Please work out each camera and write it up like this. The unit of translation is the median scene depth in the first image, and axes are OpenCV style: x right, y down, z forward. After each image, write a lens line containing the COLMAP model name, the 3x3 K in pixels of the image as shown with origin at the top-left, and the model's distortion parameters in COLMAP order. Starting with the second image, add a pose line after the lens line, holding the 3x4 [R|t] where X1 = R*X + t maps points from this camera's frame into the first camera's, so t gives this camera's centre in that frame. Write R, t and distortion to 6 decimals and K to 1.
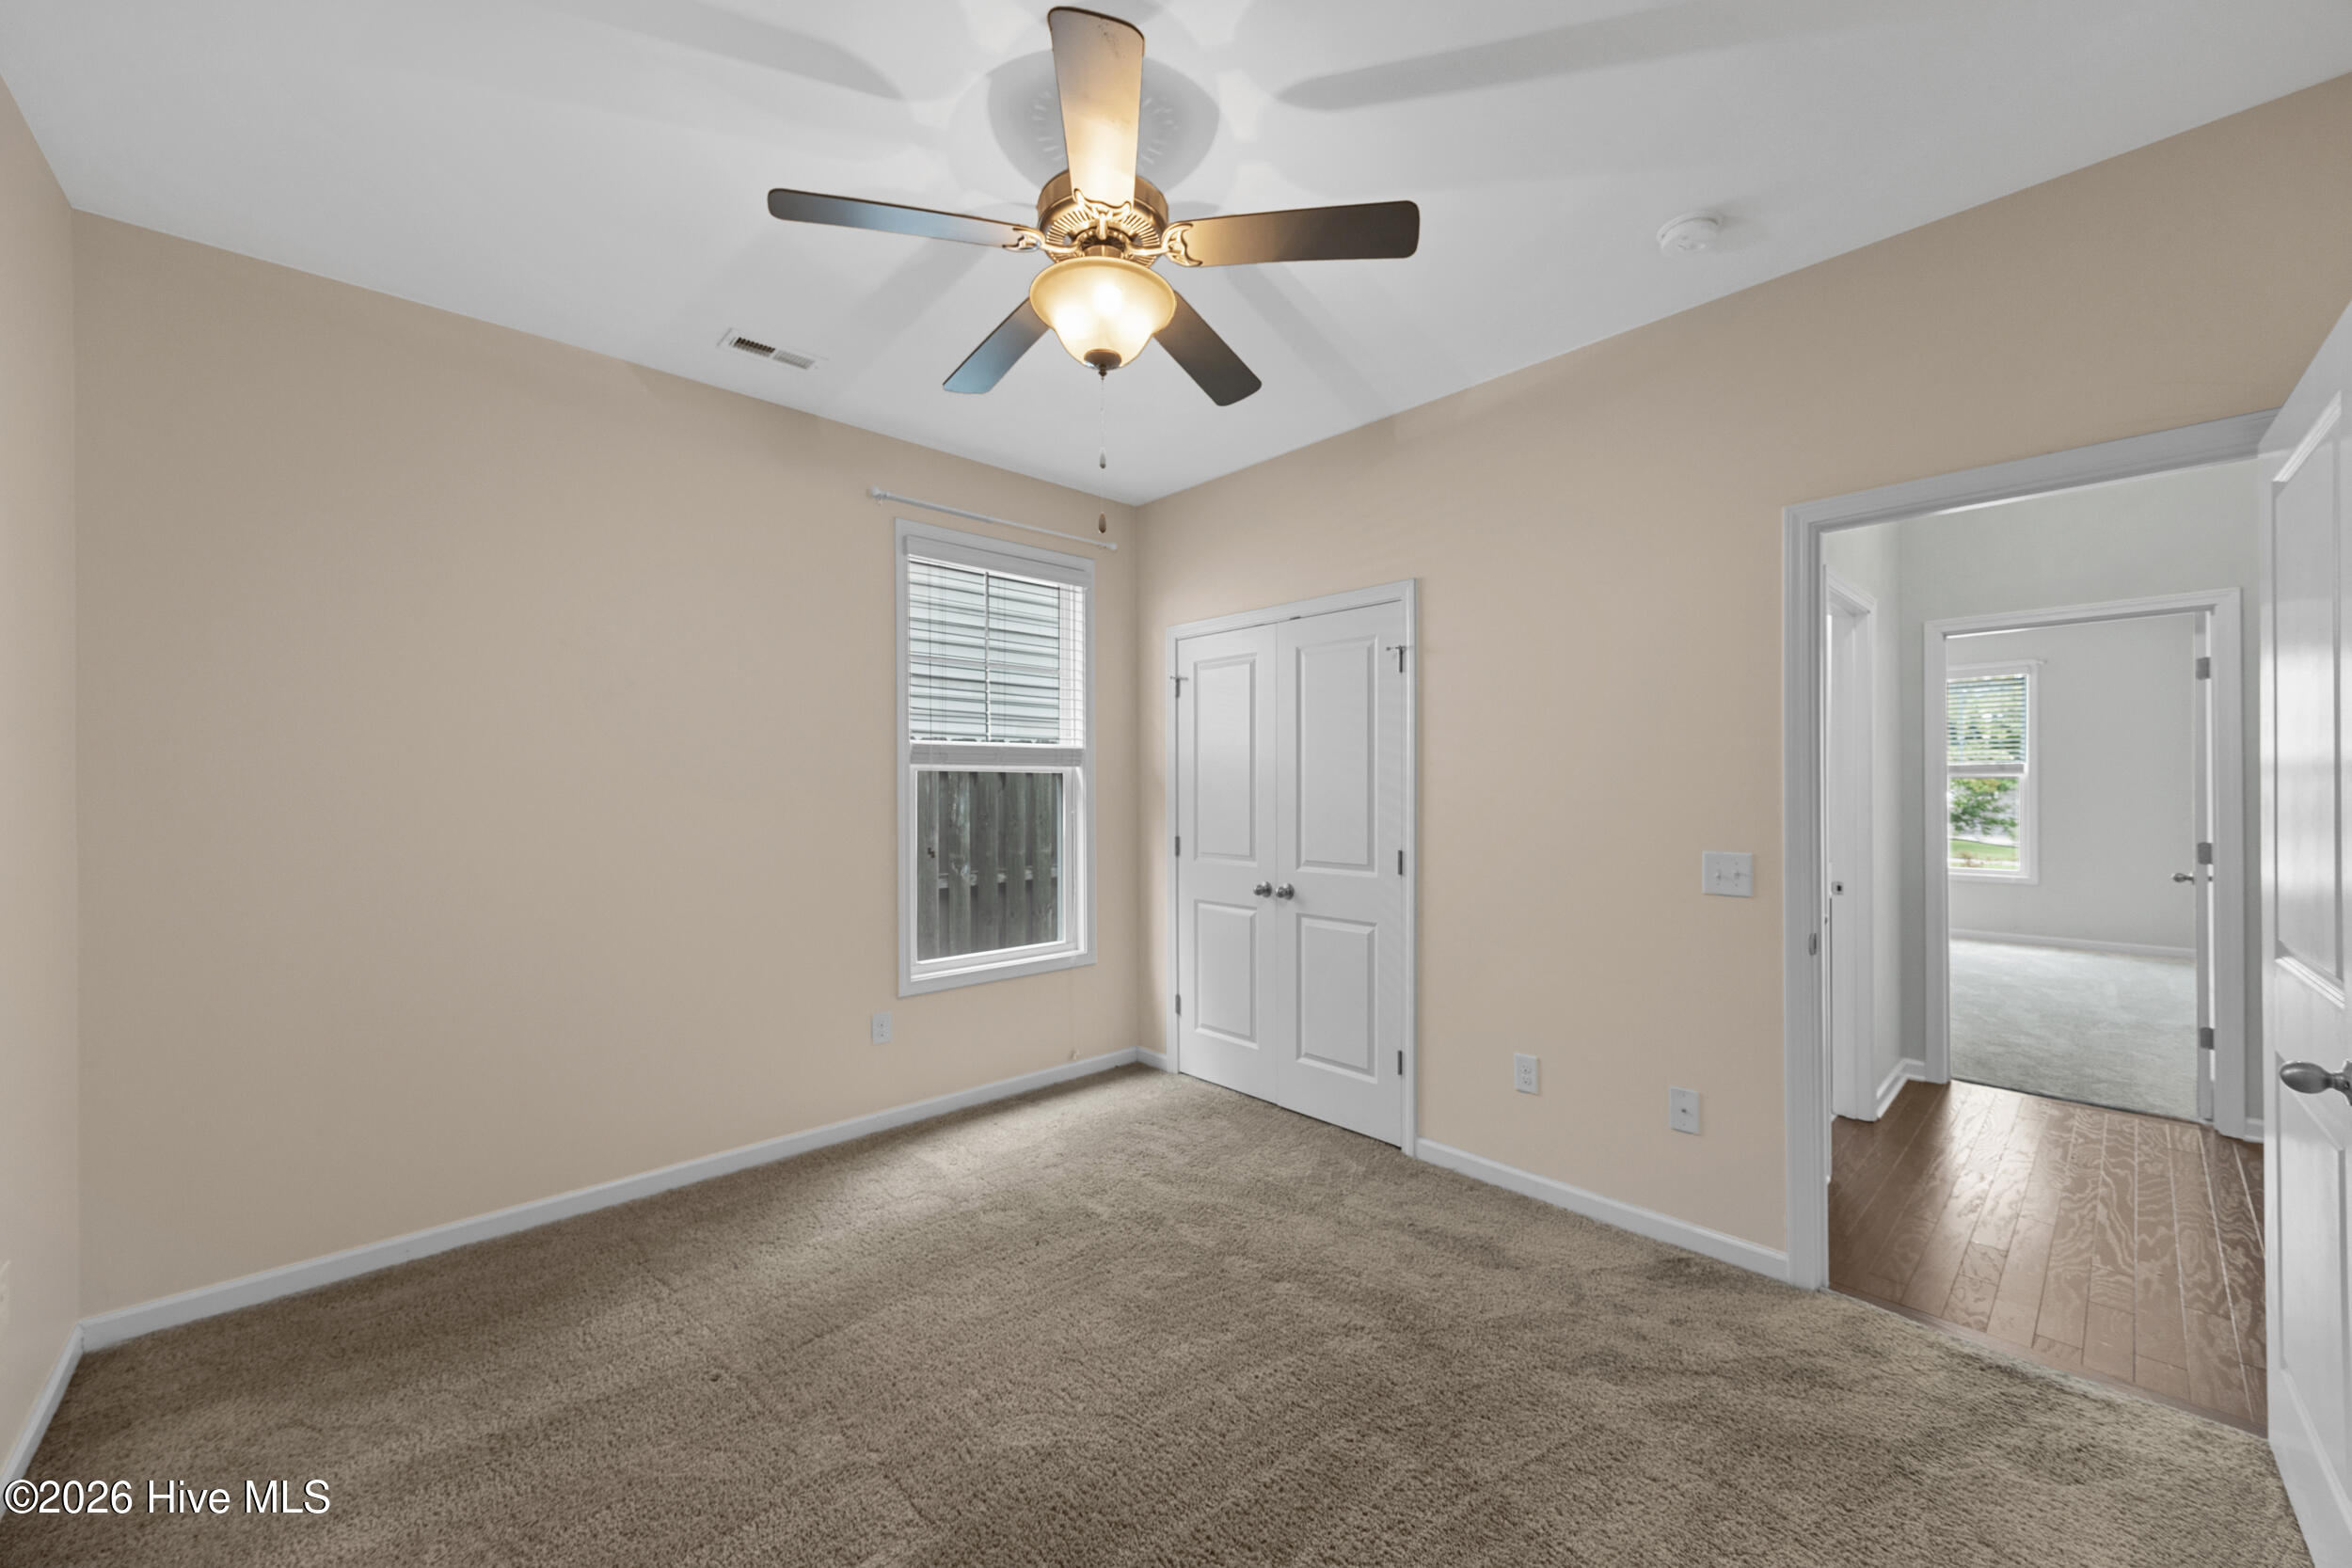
lens RADIAL K [[896.6, 0, 1184.6], [0, 896.6, 785.8], [0, 0, 1]] dist [0.003921, 0.000269]
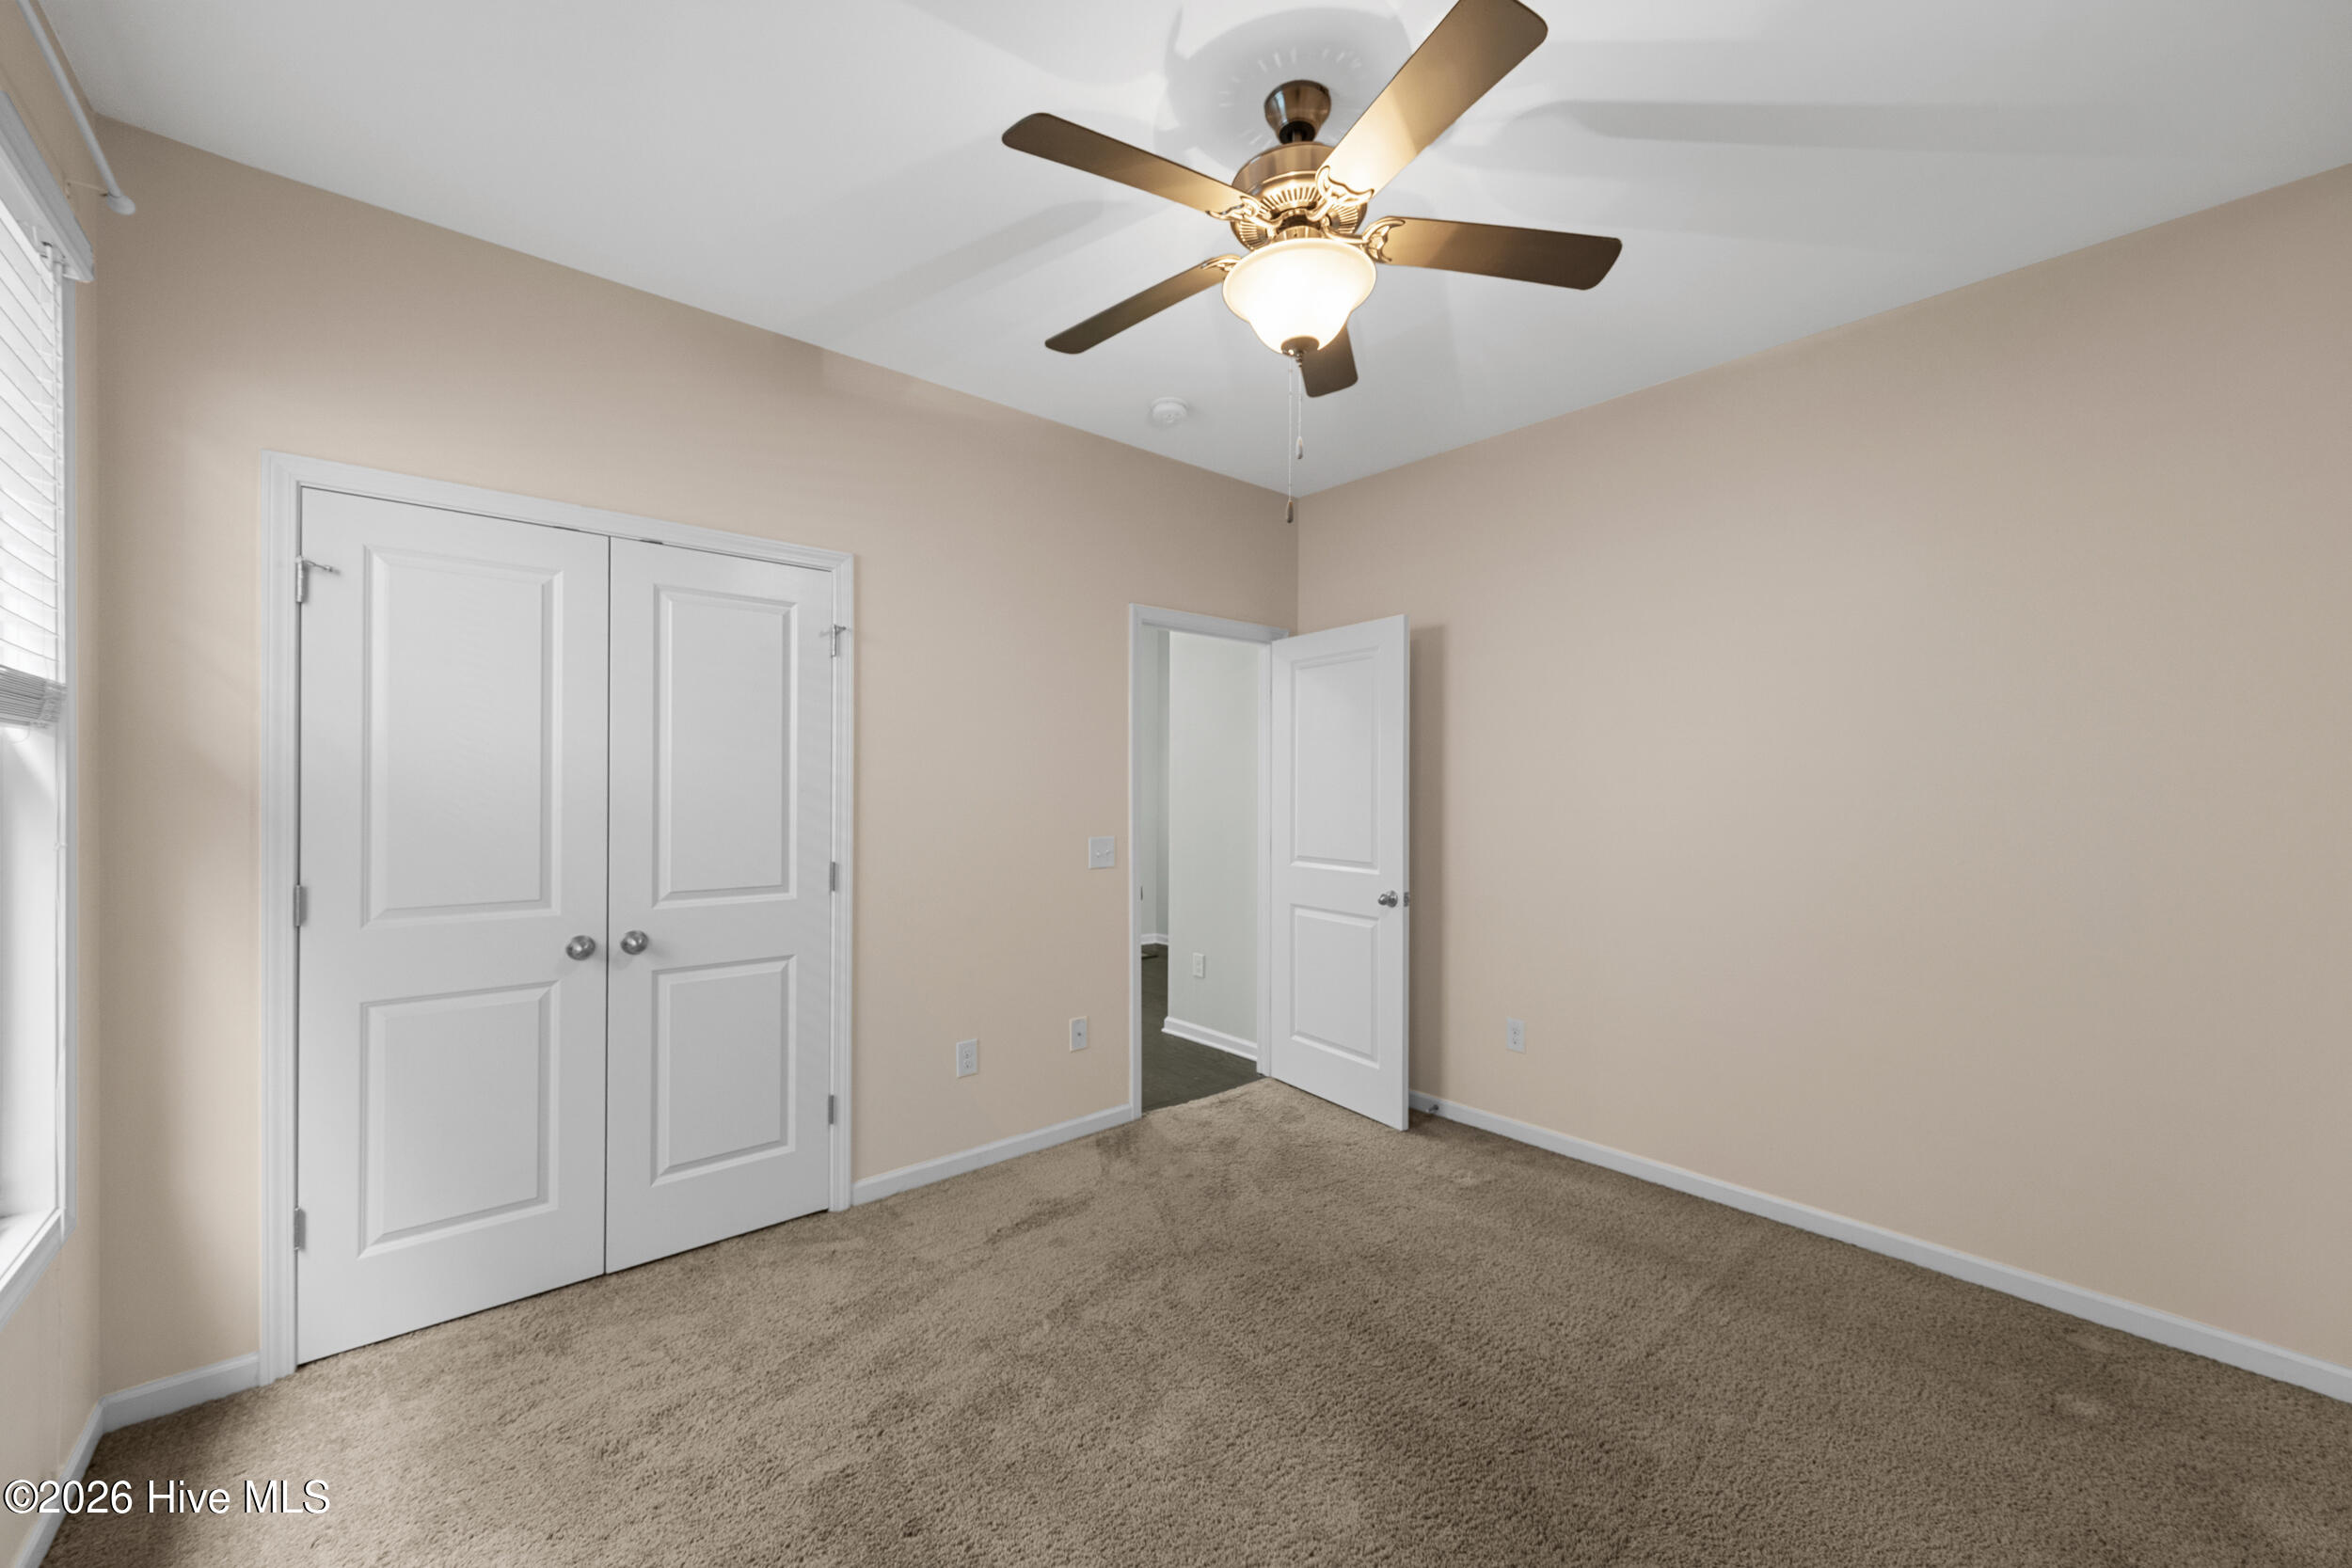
lens RADIAL K [[896.6, 0, 1184.6], [0, 896.6, 785.8], [0, 0, 1]] dist [0.003921, 0.000269]
pose [[0.045038, 0.009903, 0.998936, -0.606437], [-0.003007, 0.999948, -0.009778, 0.006217], [-0.998981, -0.002563, 0.045065, 0.624201]]
